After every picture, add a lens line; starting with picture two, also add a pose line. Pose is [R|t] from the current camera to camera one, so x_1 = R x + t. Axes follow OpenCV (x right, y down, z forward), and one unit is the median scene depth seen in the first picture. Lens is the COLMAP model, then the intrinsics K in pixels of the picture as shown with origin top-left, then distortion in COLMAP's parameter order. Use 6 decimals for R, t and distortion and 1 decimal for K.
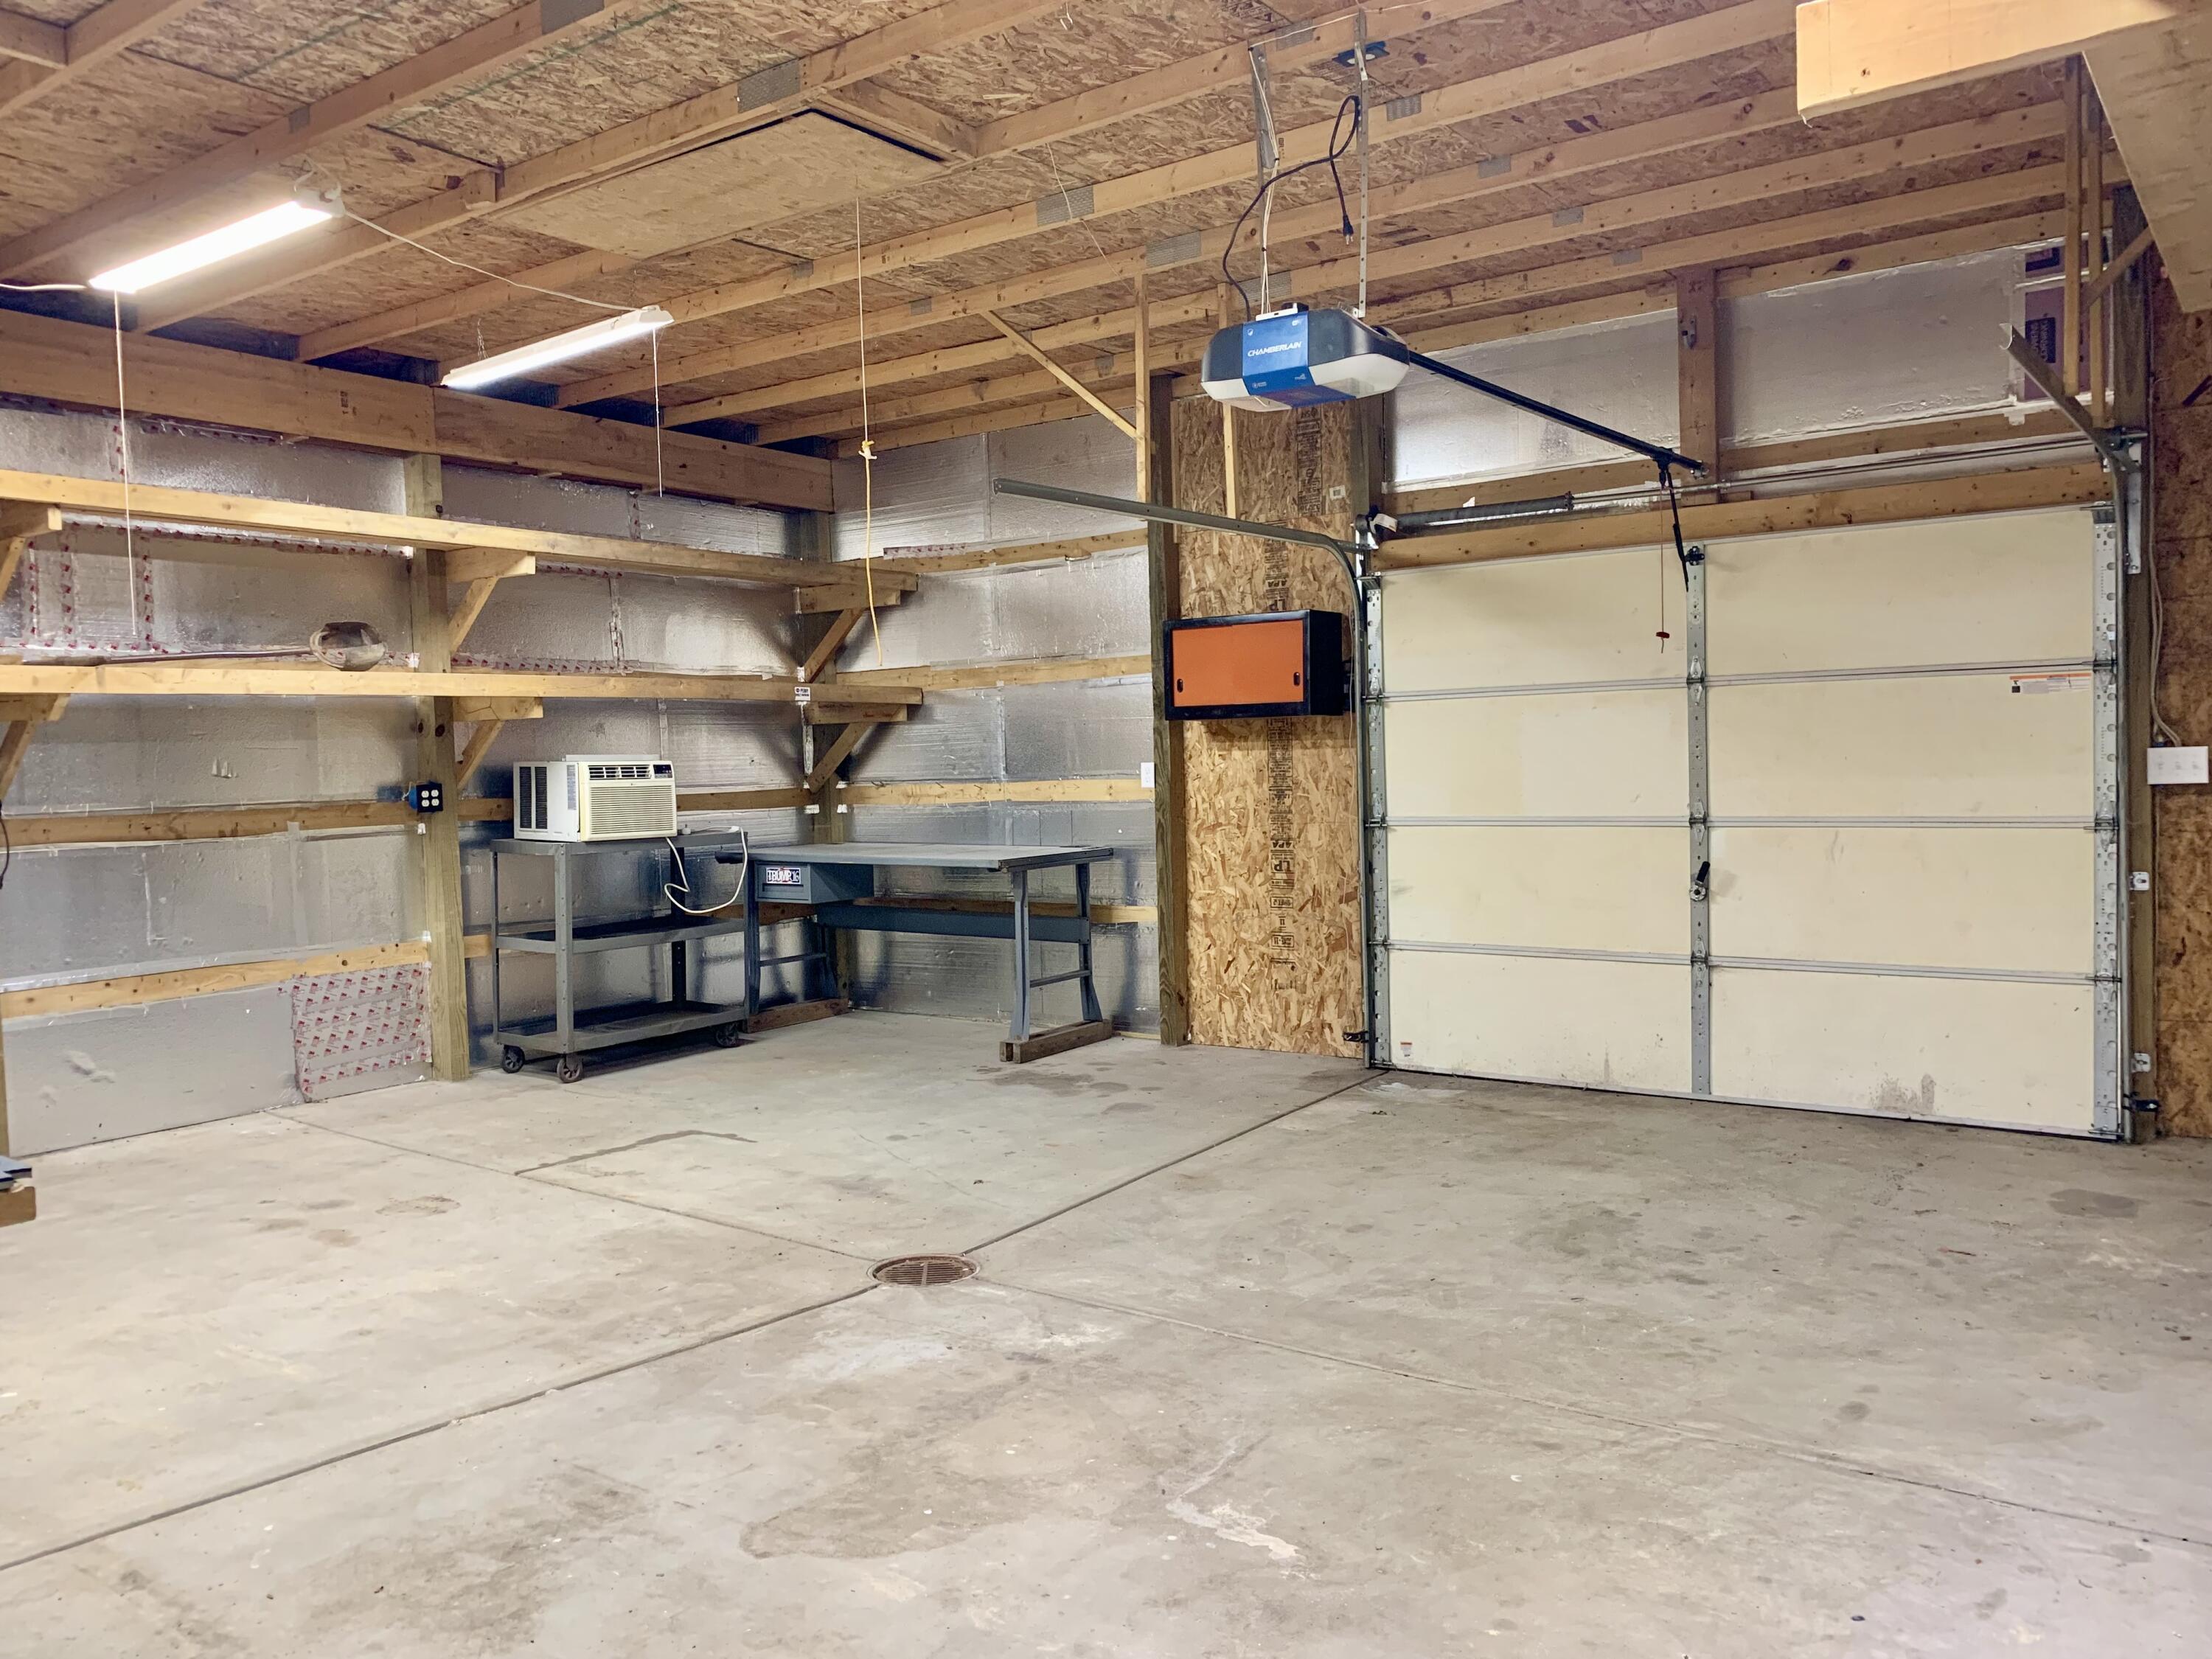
lens RADIAL K [[1678.9, 0, 1118.1], [0, 1678.9, 825.5], [0, 0, 1]] dist [0.072045, -0.117423]
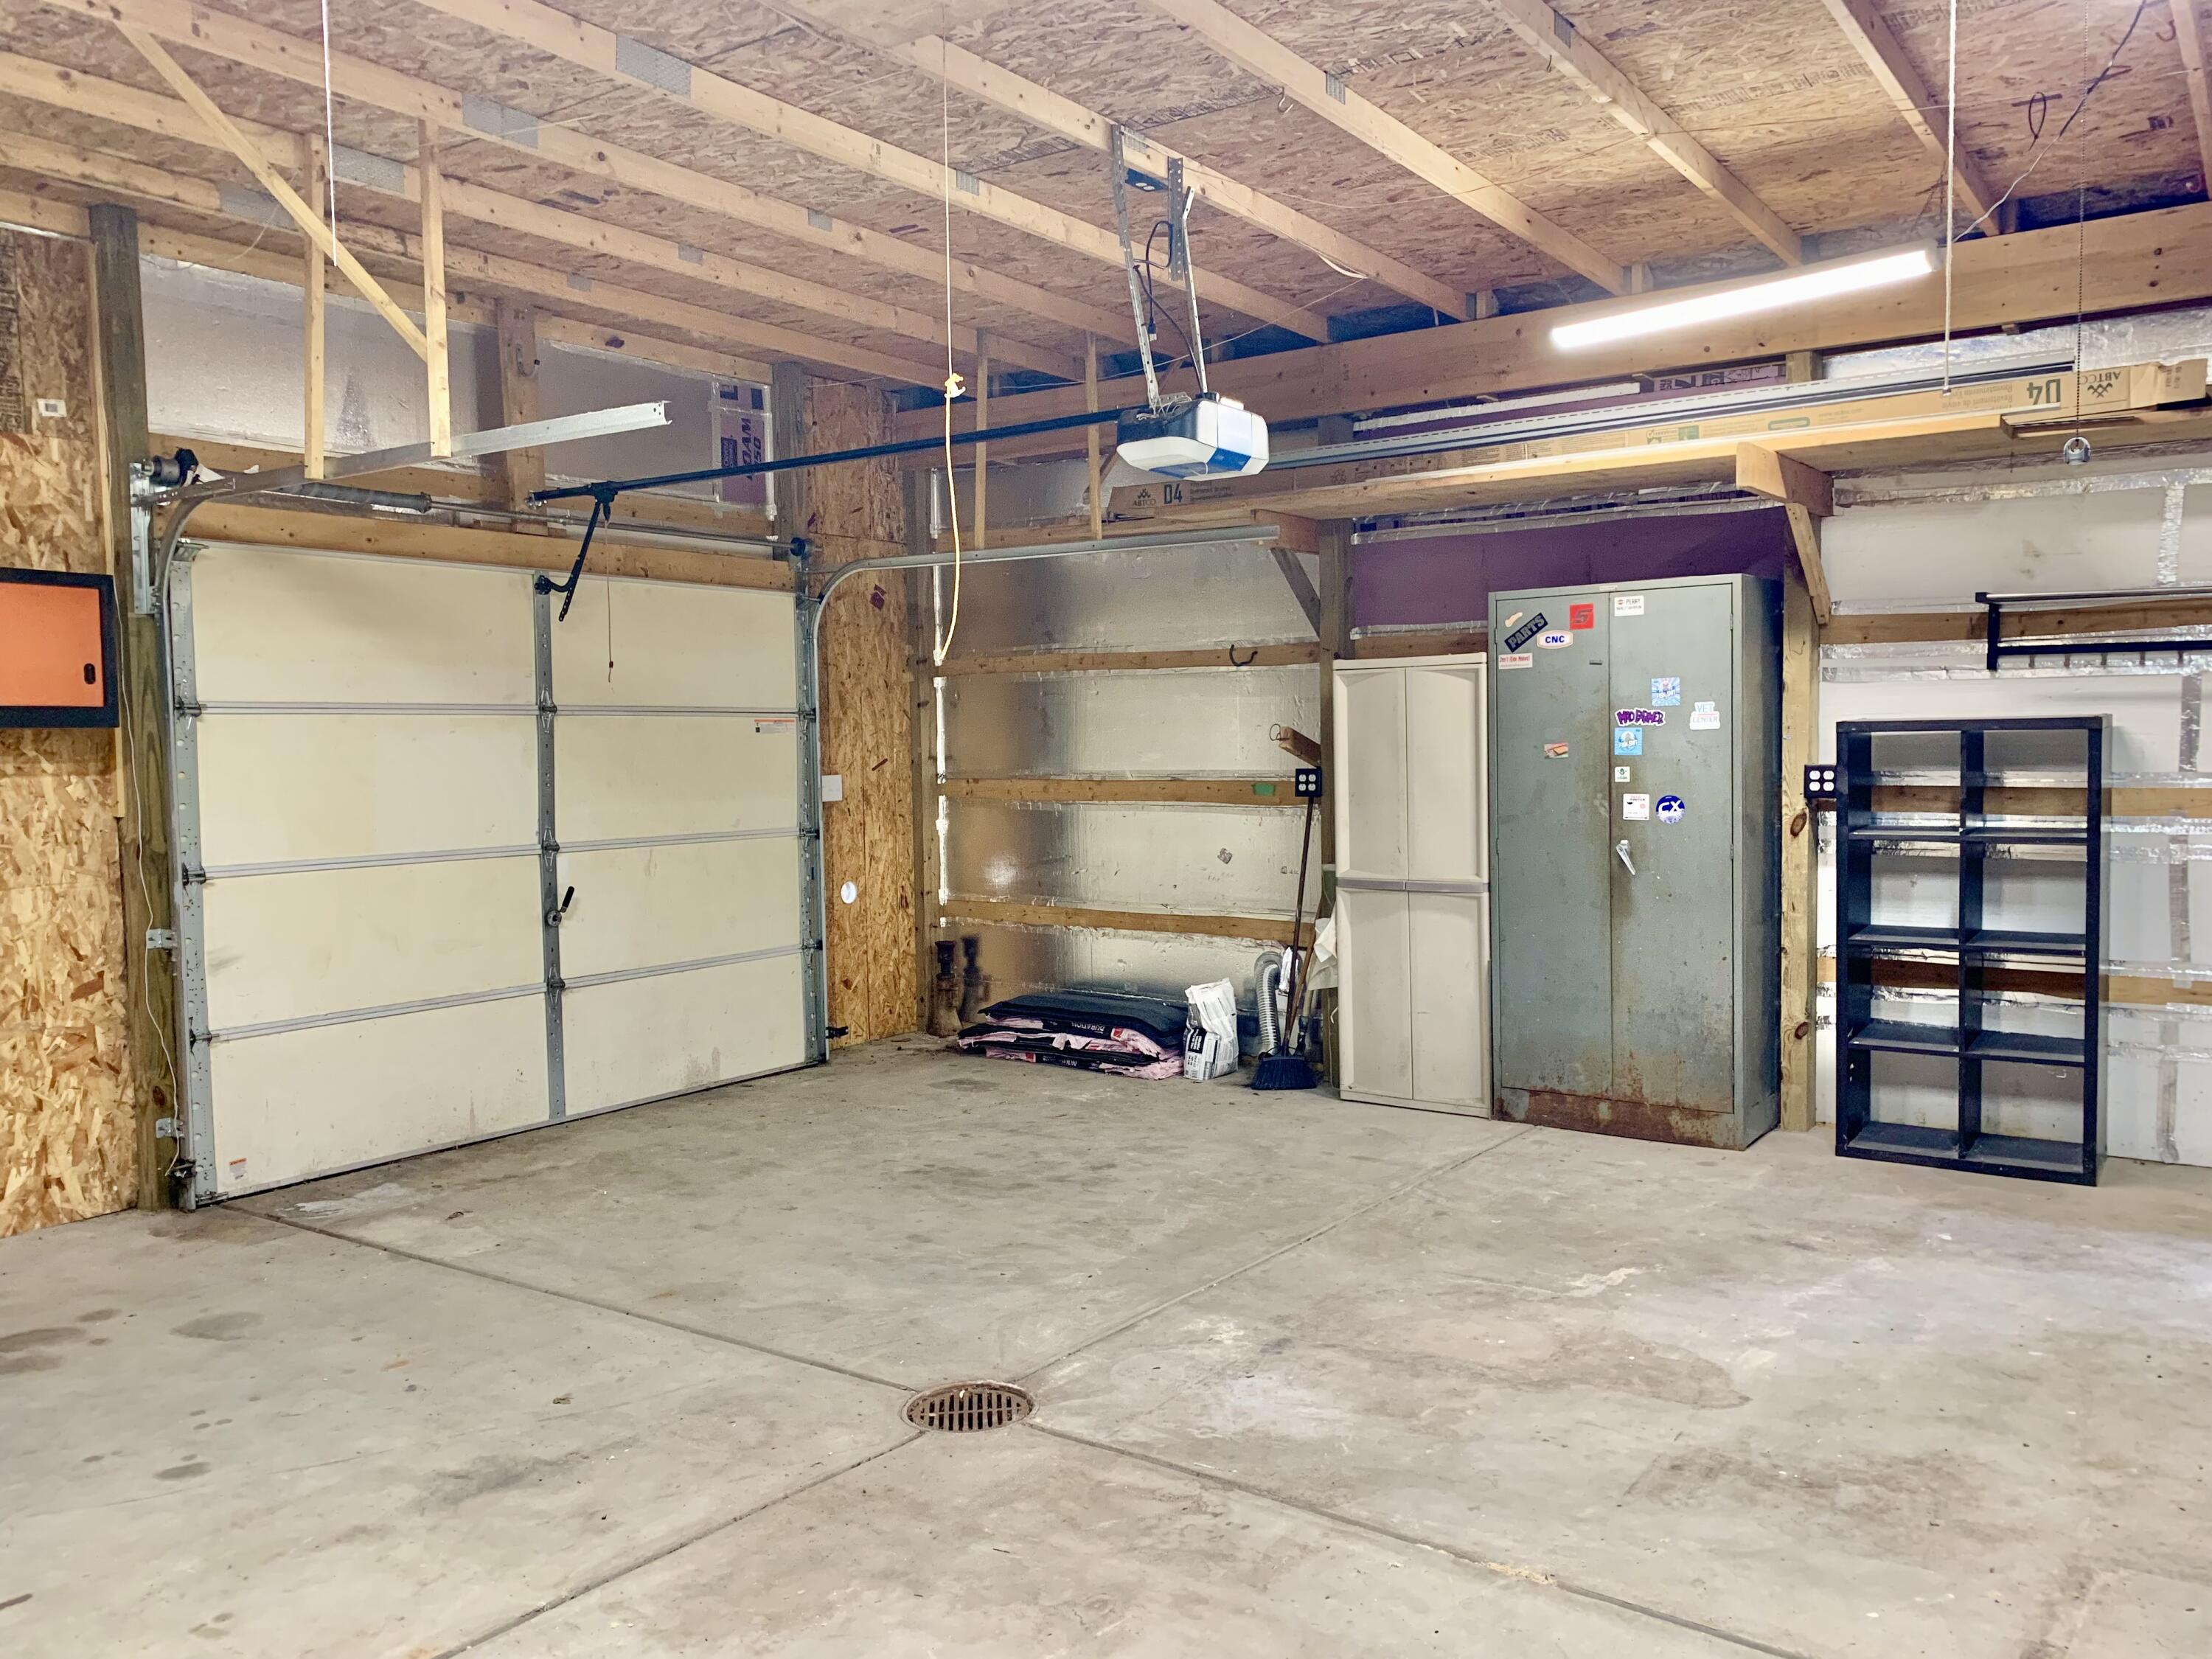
lens RADIAL K [[1678.9, 0, 1118.1], [0, 1678.9, 825.5], [0, 0, 1]] dist [0.072045, -0.117423]
pose [[-0.004210, -0.026279, 0.999646, -1.008758], [0.053514, 0.998216, 0.026467, -0.037070], [-0.998558, 0.053606, -0.002796, 1.001633]]
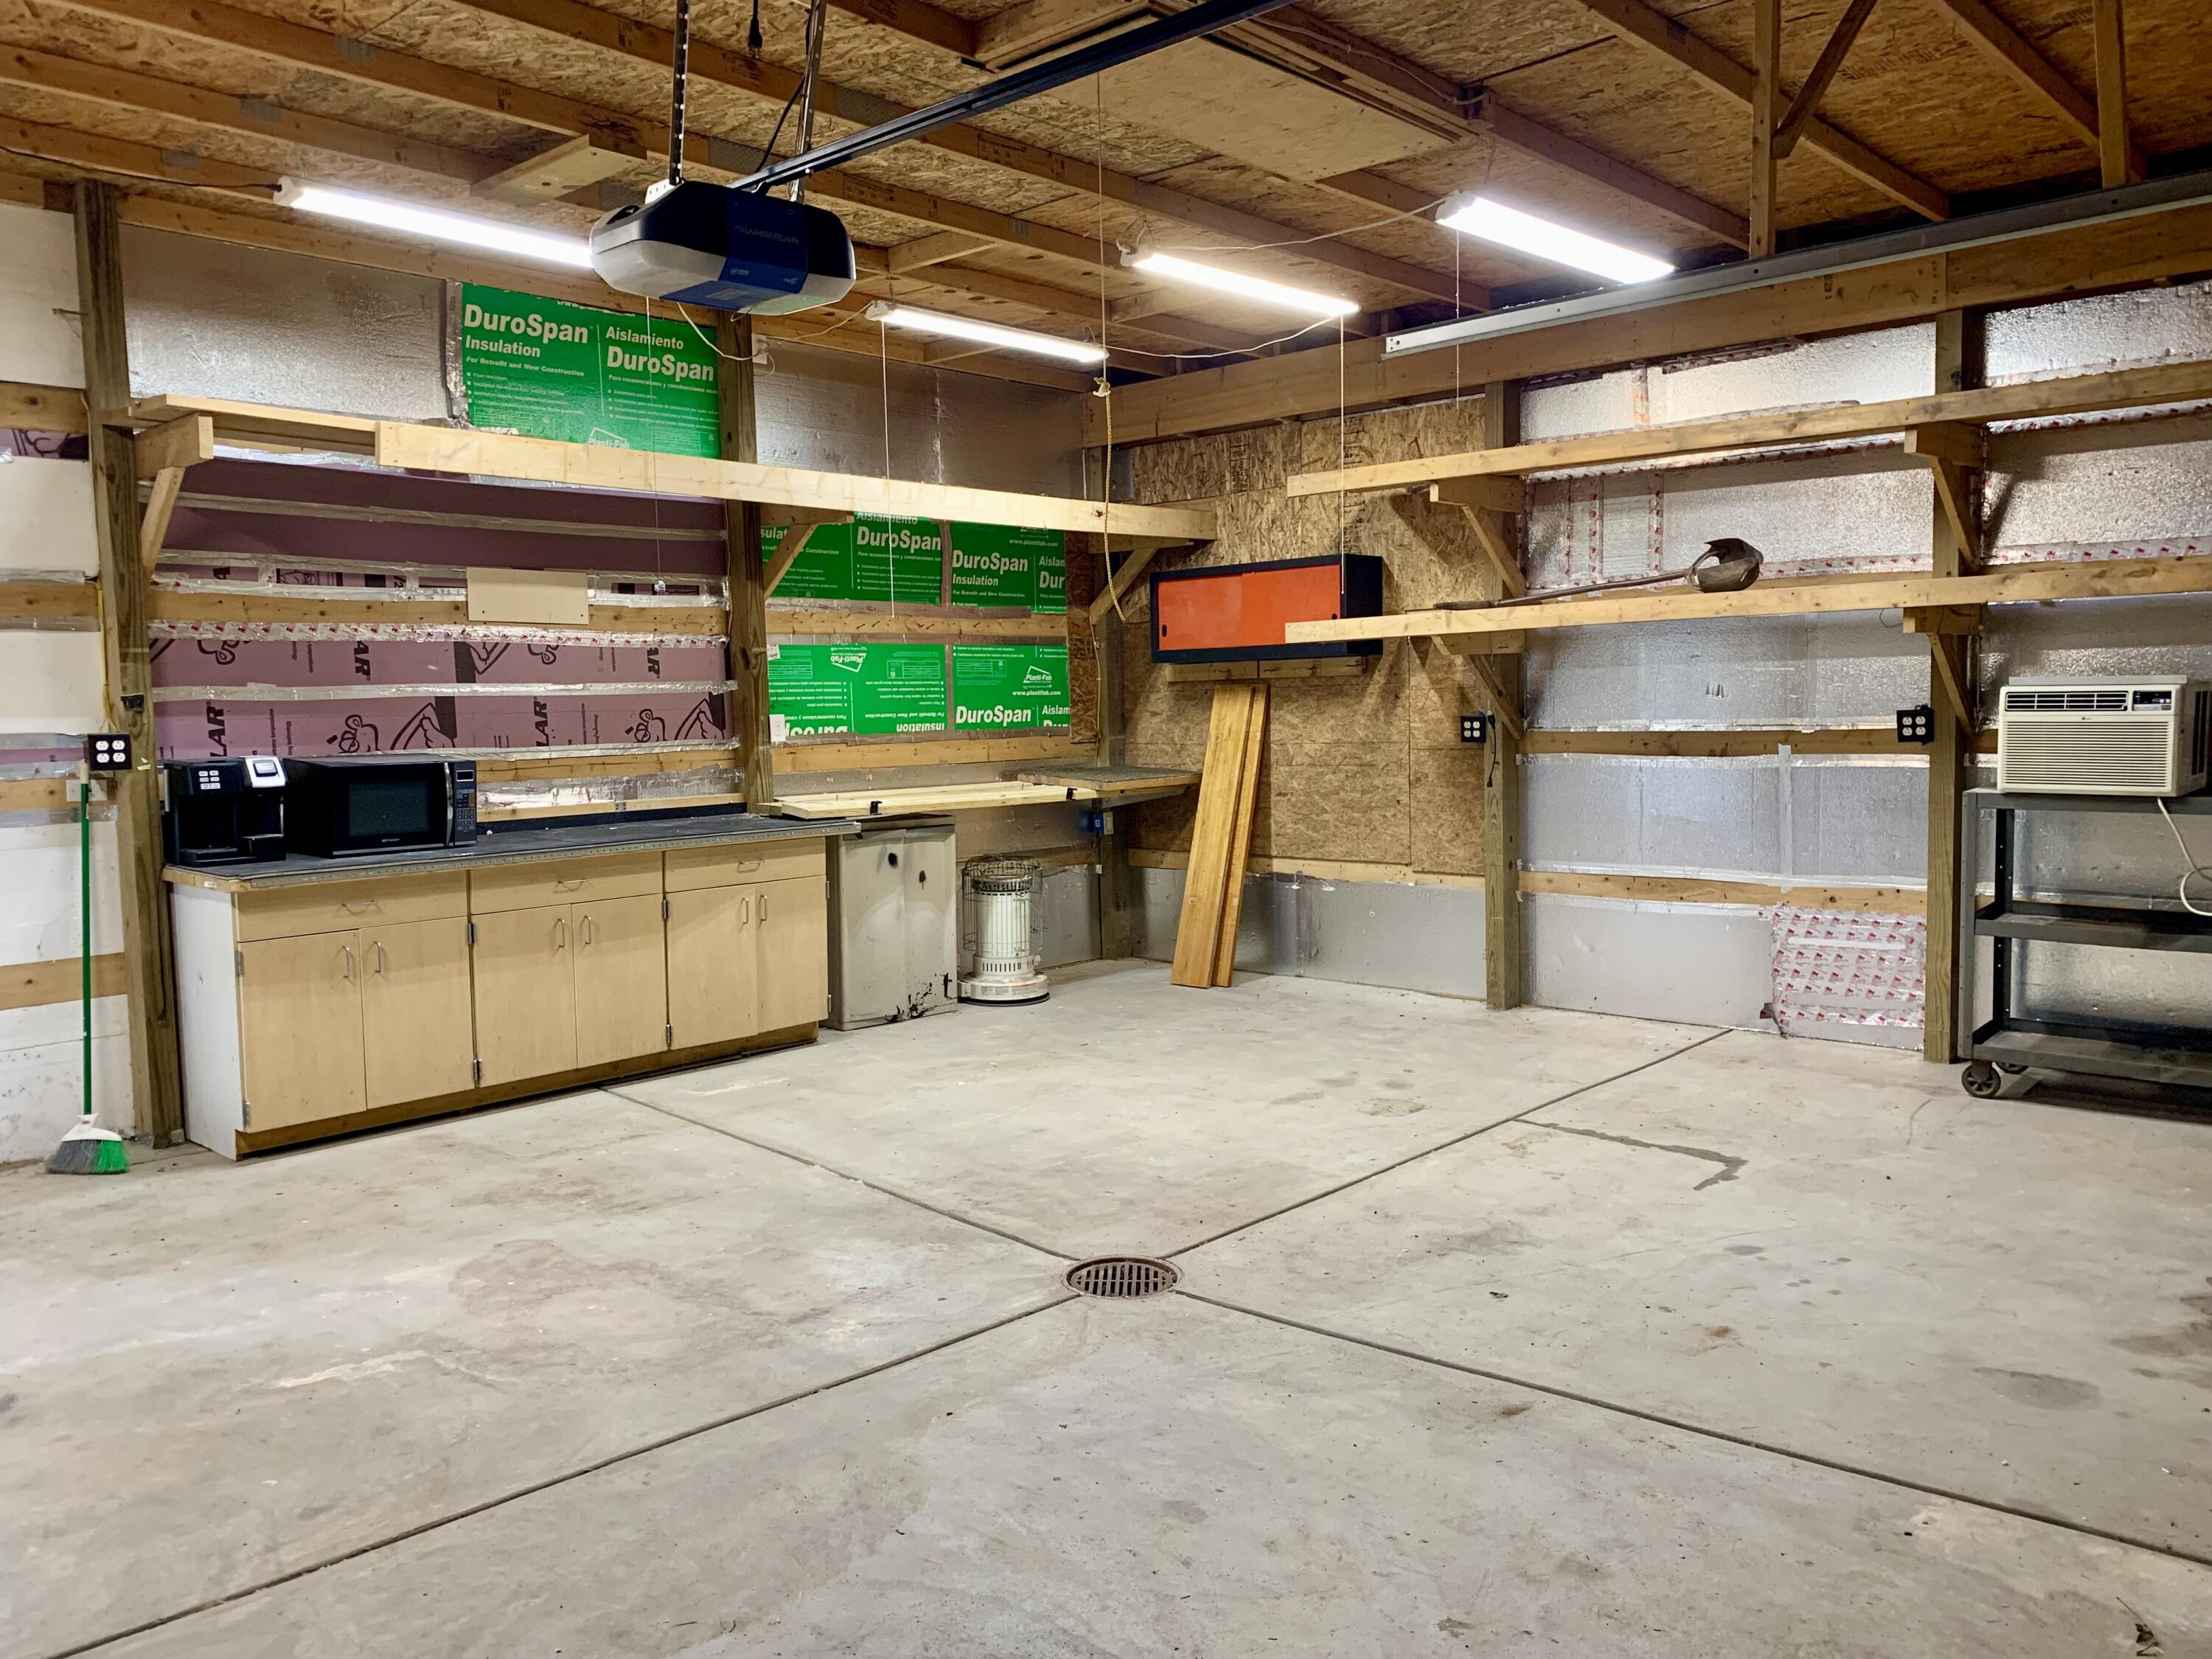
lens RADIAL K [[1678.9, 0, 1118.1], [0, 1678.9, 825.5], [0, 0, 1]] dist [0.072045, -0.117423]
pose [[-0.116011, 0.105881, -0.987588, 0.844513], [-0.015673, 0.993983, 0.108408, -0.090220], [0.993124, 0.028055, -0.113654, 1.198507]]
